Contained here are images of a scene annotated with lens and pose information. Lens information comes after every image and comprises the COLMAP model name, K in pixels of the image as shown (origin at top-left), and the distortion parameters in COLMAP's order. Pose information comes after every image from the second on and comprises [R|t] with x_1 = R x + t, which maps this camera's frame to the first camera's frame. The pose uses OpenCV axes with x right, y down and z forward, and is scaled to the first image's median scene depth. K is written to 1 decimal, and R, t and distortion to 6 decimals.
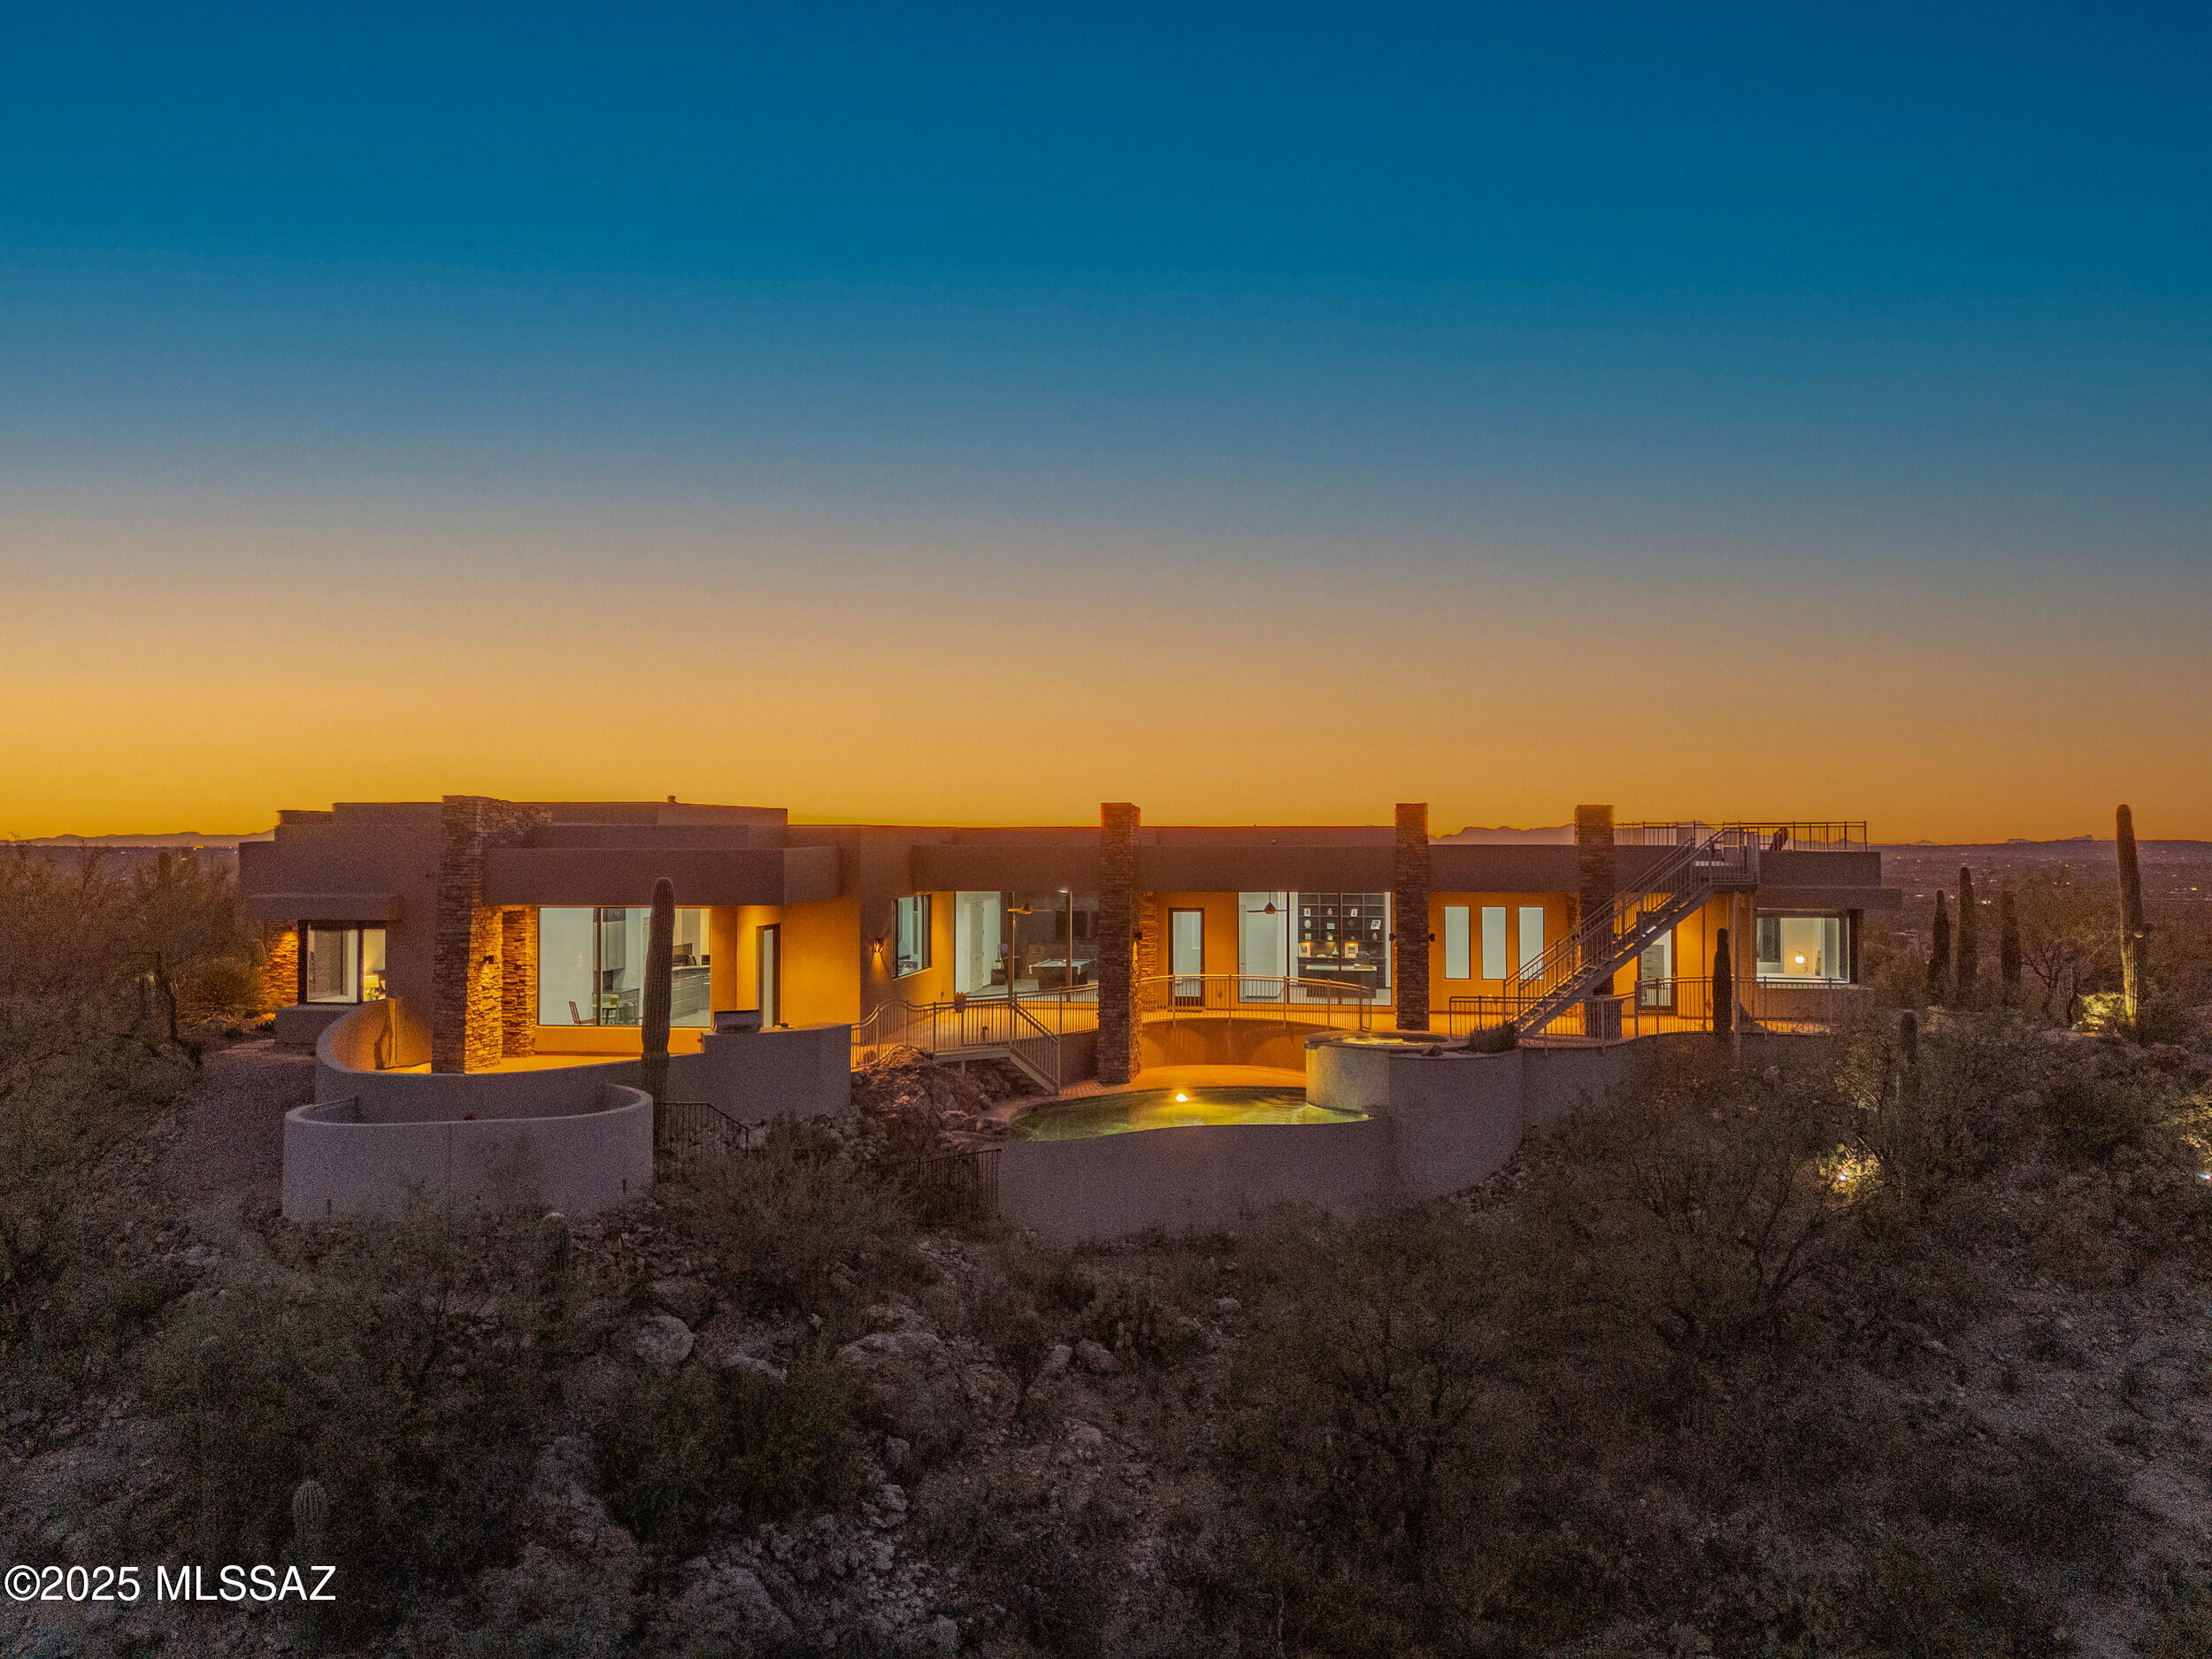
lens RADIAL K [[1552.1, 0, 1106.0], [0, 1552.1, 829.5], [0, 0, 1]] dist [0.126624, -0.001141]
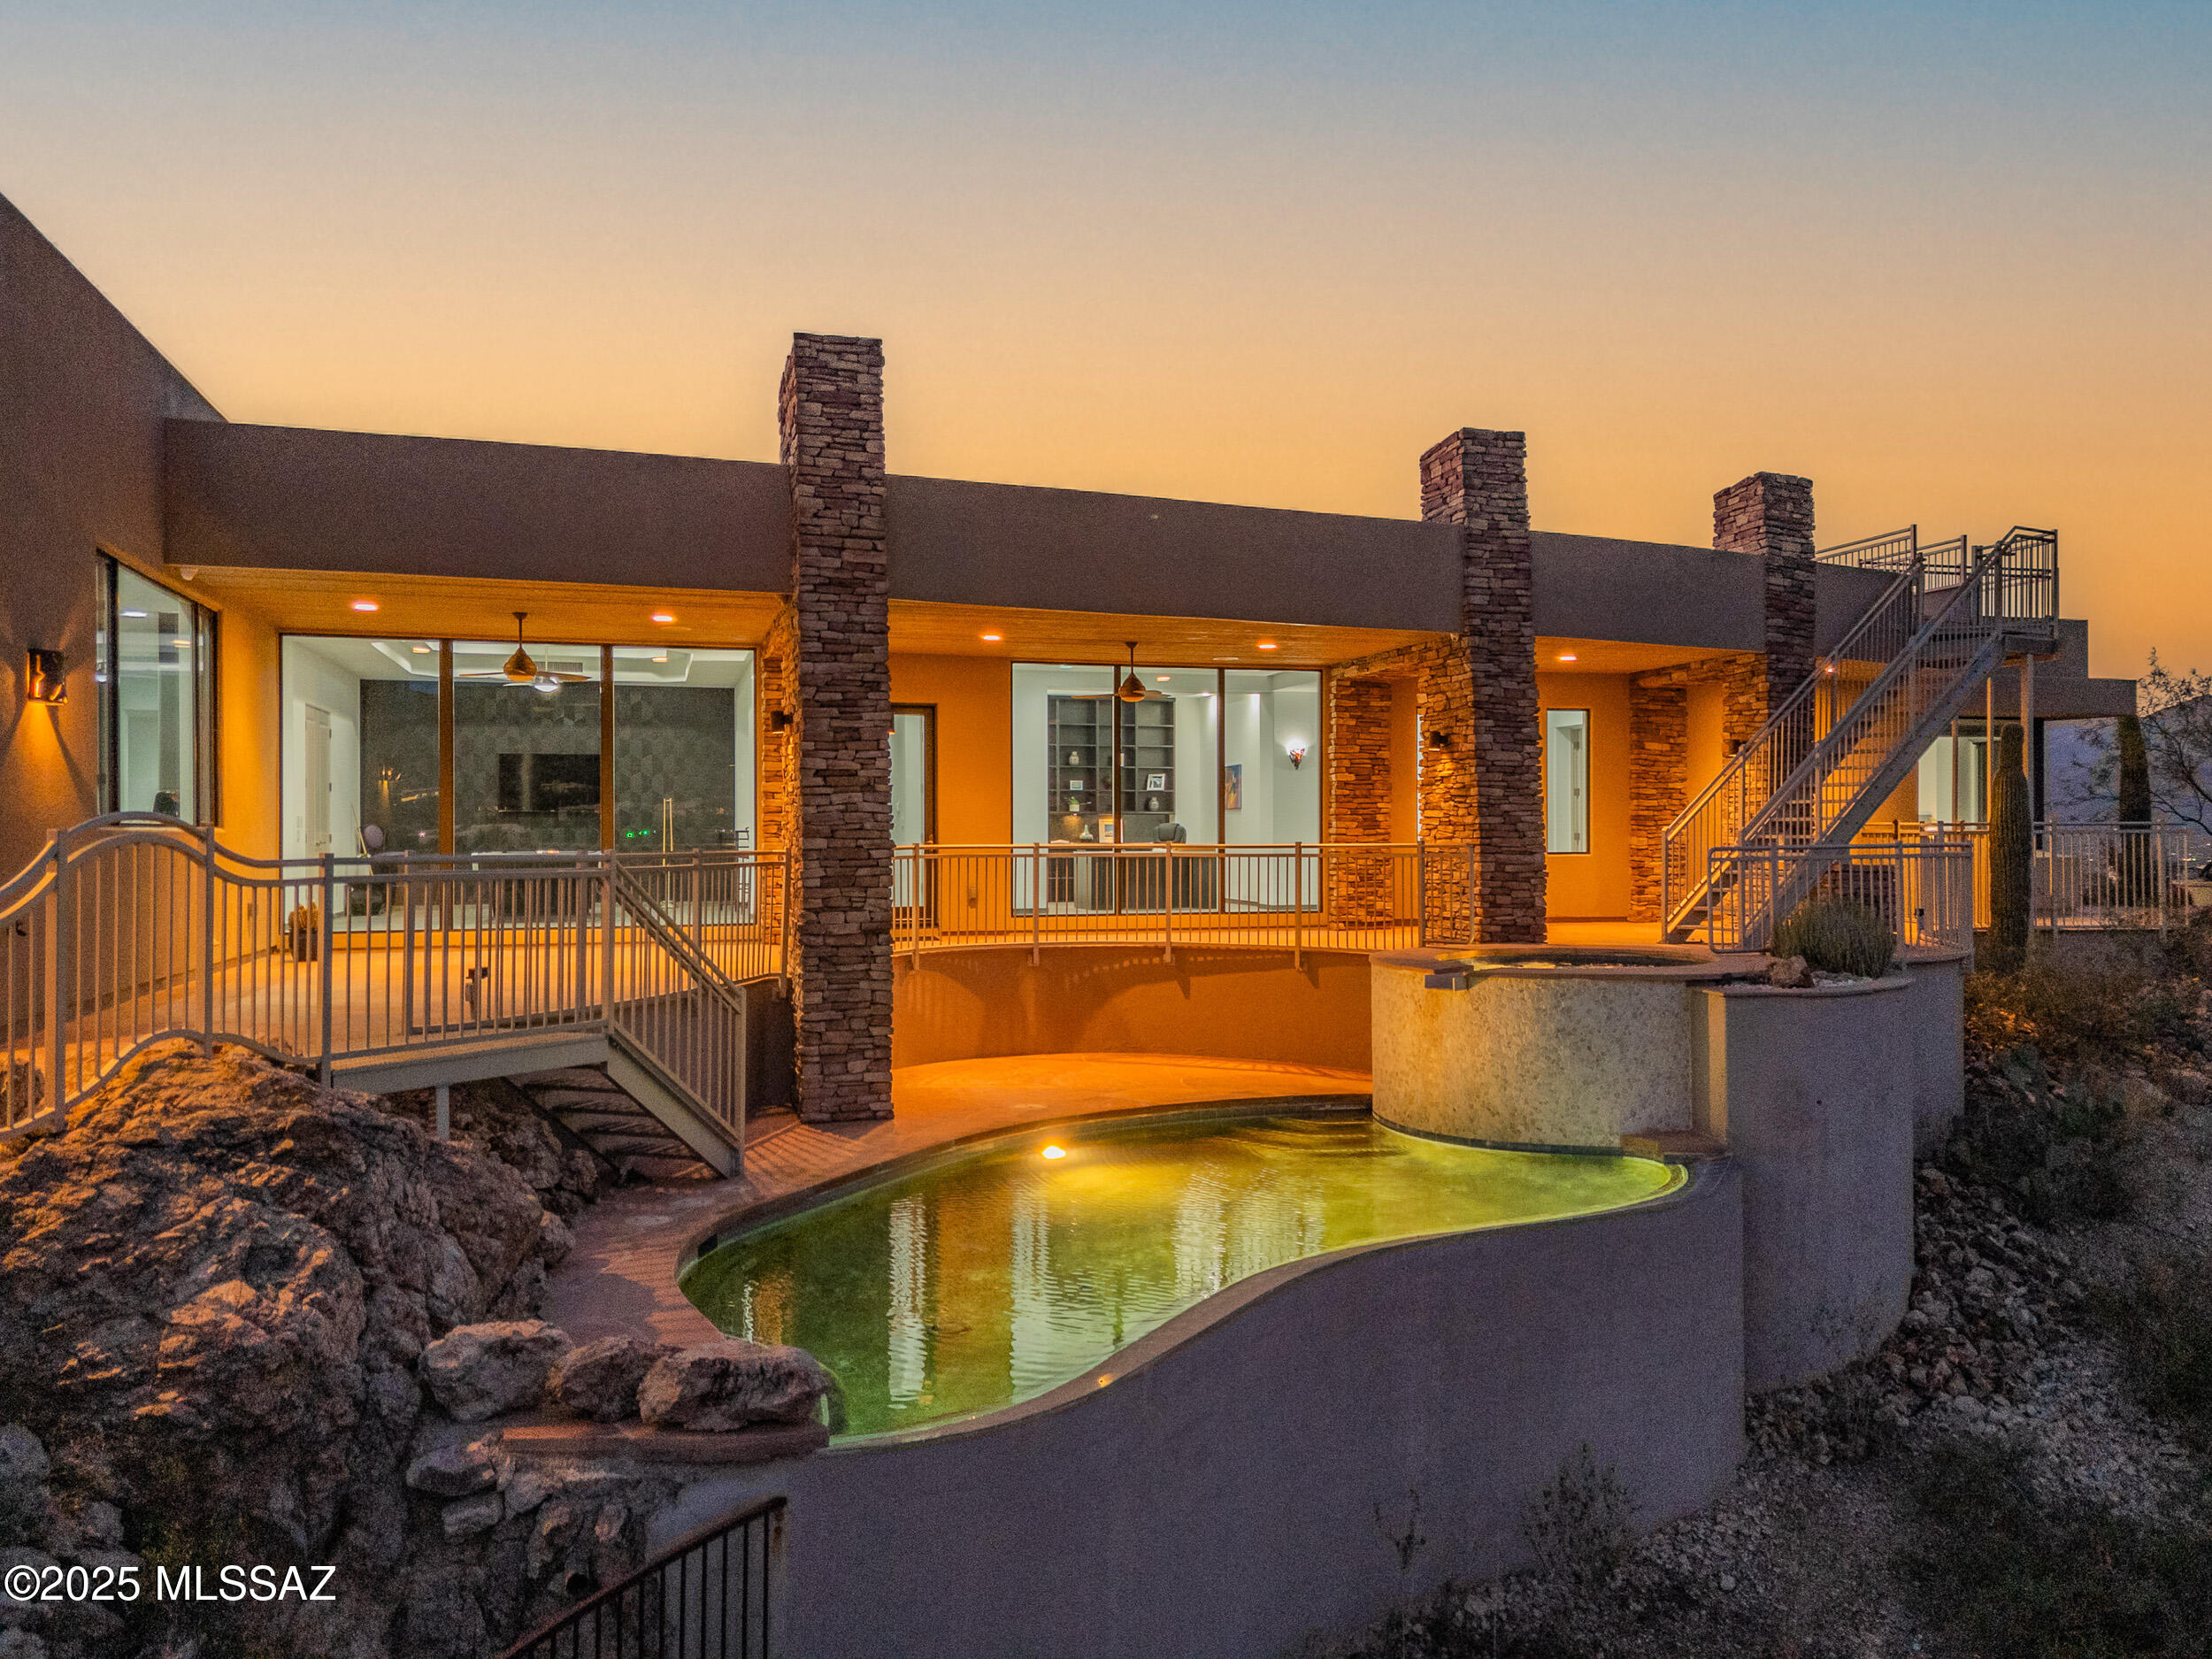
lens RADIAL K [[1635.1, 0, 1106.0], [0, 1635.1, 829.5], [0, 0, 1]] dist [0.061296, -0.002771]
pose [[0.908197, 0.000118, 0.418543, -0.103496], [-0.003199, 0.999973, 0.006660, 0.100288], [-0.418531, -0.007388, 0.908172, 0.681925]]
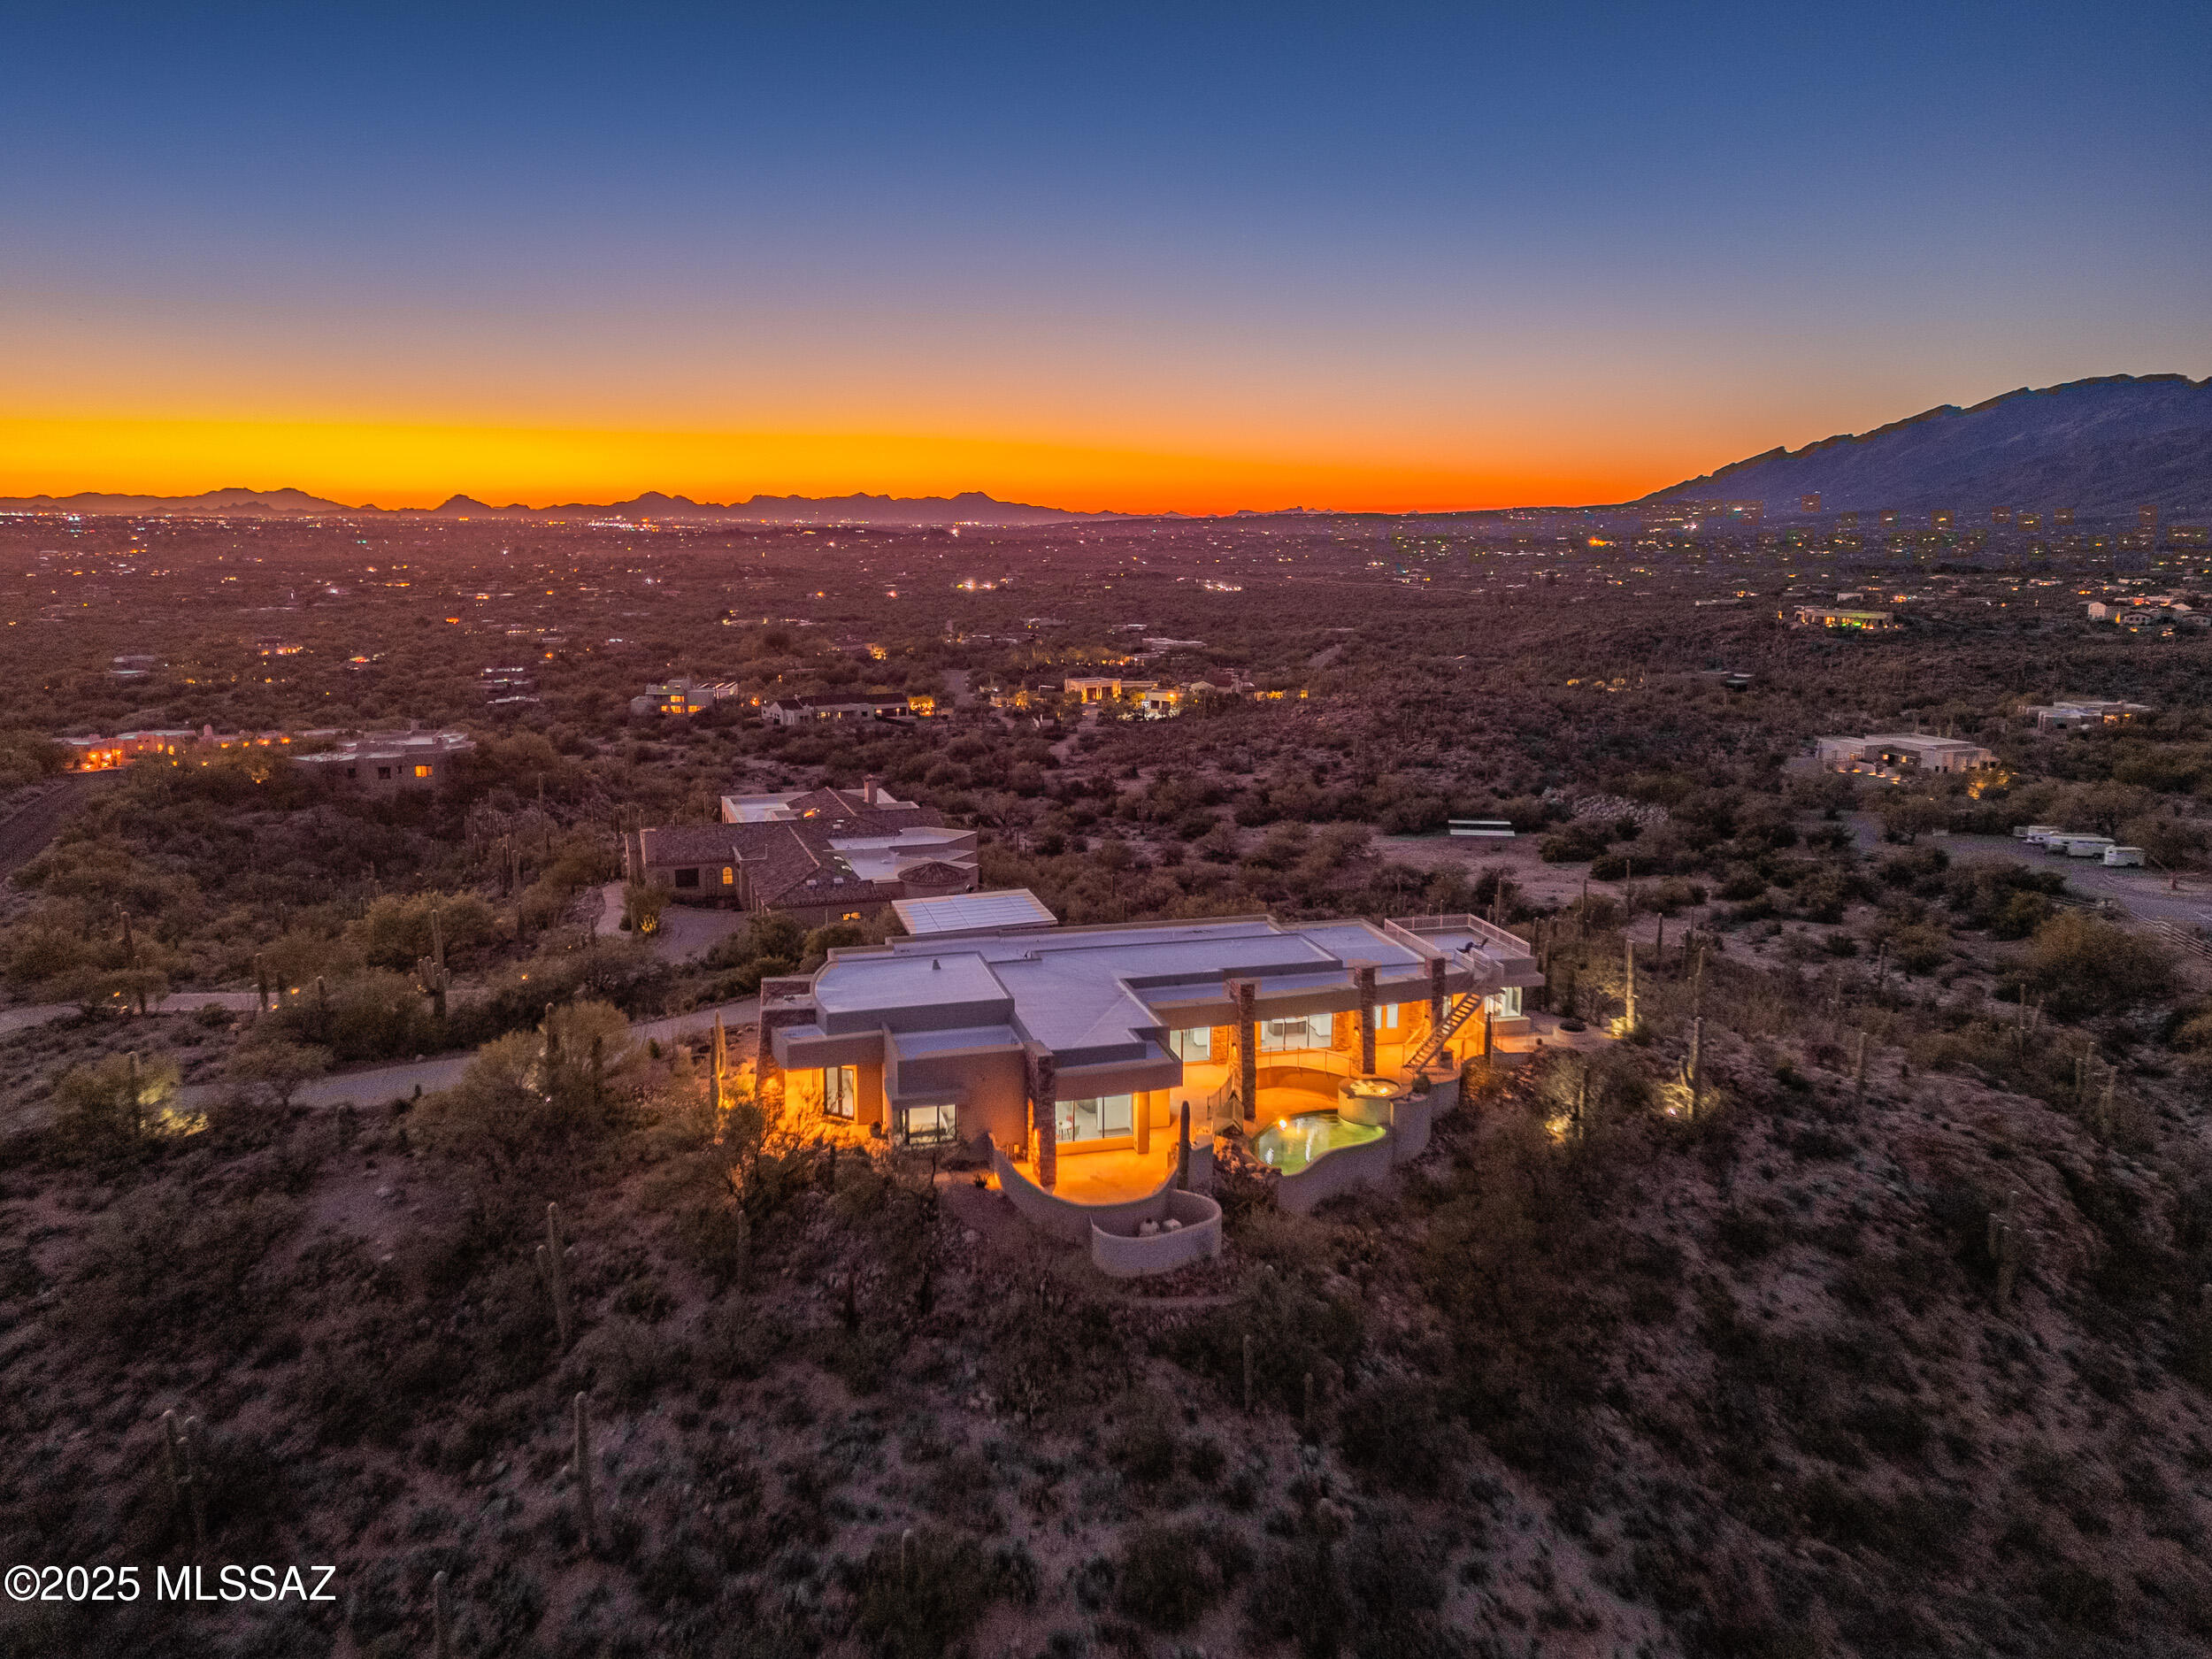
lens RADIAL K [[1552.1, 0, 1106.0], [0, 1552.1, 829.5], [0, 0, 1]] dist [0.126624, -0.001141]
pose [[0.921848, -0.067773, 0.381579, -0.982981], [-0.004062, 0.982847, 0.184379, -0.622638], [-0.387529, -0.171519, 0.905761, -0.770553]]
